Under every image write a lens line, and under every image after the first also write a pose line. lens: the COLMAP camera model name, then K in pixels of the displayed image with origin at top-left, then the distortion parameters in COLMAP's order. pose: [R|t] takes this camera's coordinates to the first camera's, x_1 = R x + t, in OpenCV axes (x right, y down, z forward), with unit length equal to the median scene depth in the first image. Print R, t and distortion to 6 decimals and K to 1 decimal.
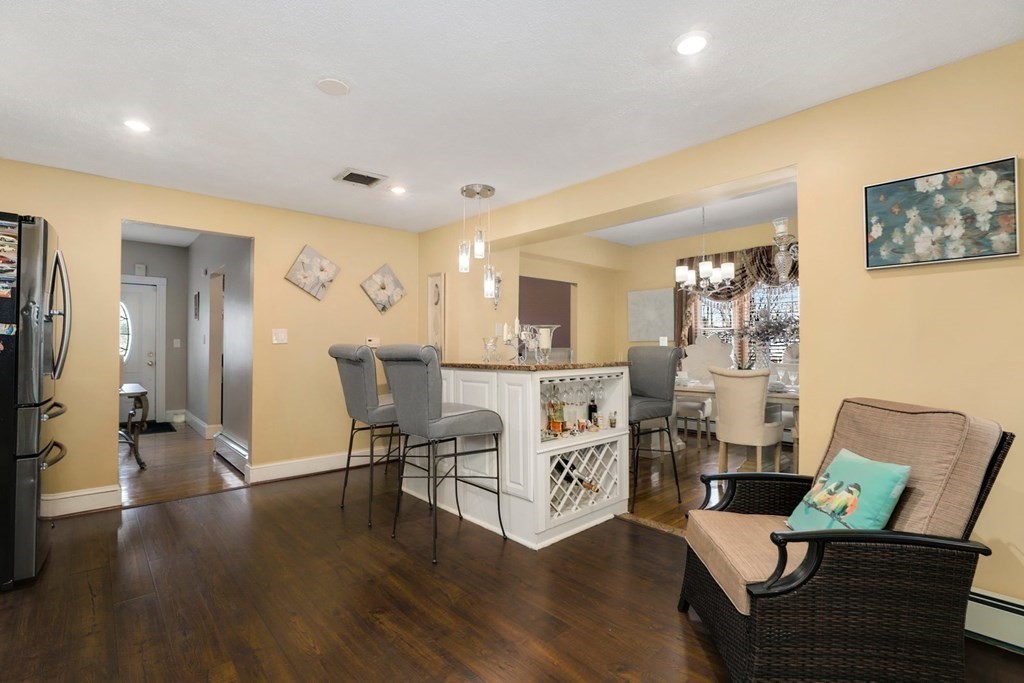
lens RADIAL K [[476.4, 0, 507.2], [0, 476.4, 337.5], [0, 0, 1]] dist [-0.022007, 0.000900]
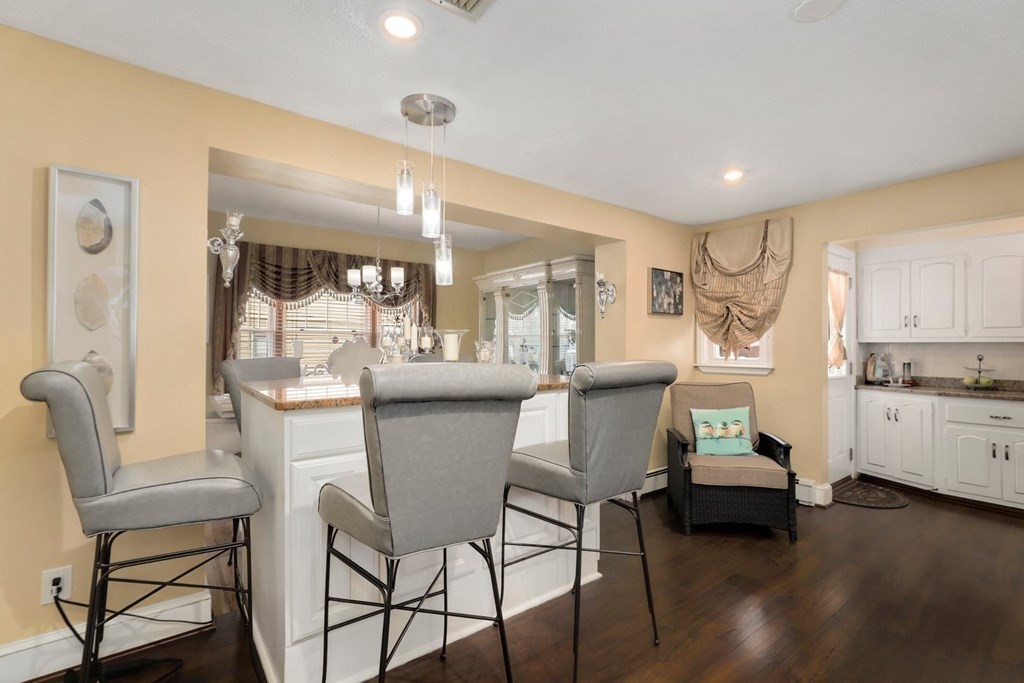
lens RADIAL K [[476.4, 0, 509.0], [0, 476.4, 341.9], [0, 0, 1]] dist [-0.022007, 0.000900]
pose [[0.074795, 0.010884, 0.997140, -0.660759], [-0.024117, 0.999668, -0.009103, -0.000286], [-0.996907, -0.023367, 0.075033, 0.823978]]
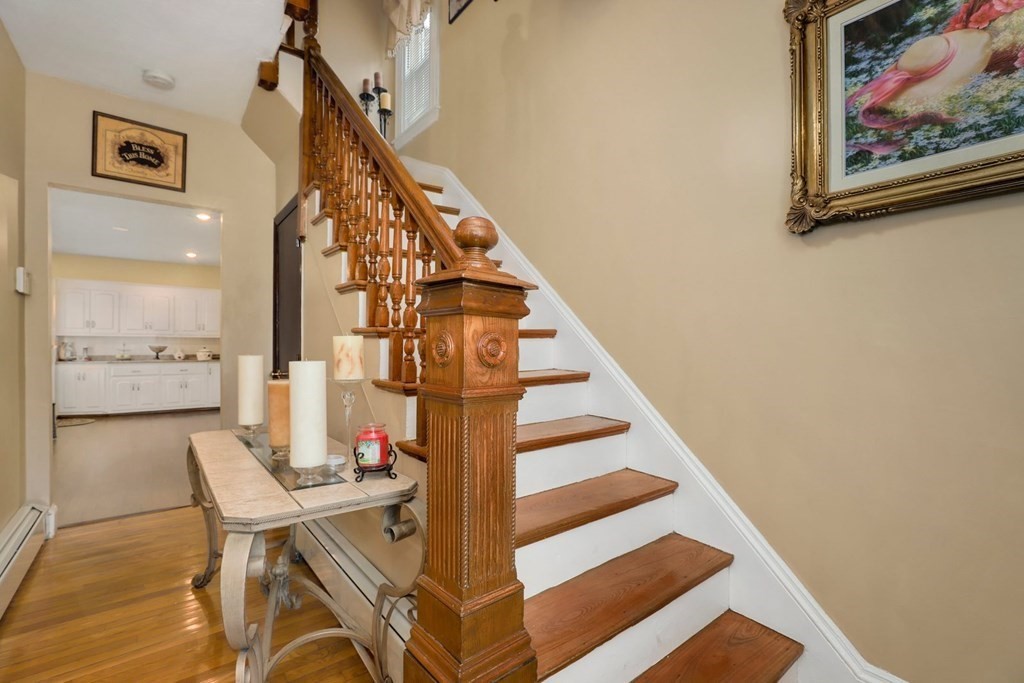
lens RADIAL K [[476.4, 0, 508.3], [0, 476.4, 341.0], [0, 0, 1]] dist [-0.022007, 0.000900]
pose [[-0.995770, -0.003708, 0.091801, -1.341202], [-0.006228, 0.999611, -0.027181, 0.027966], [-0.091665, -0.027637, -0.995406, 1.659985]]
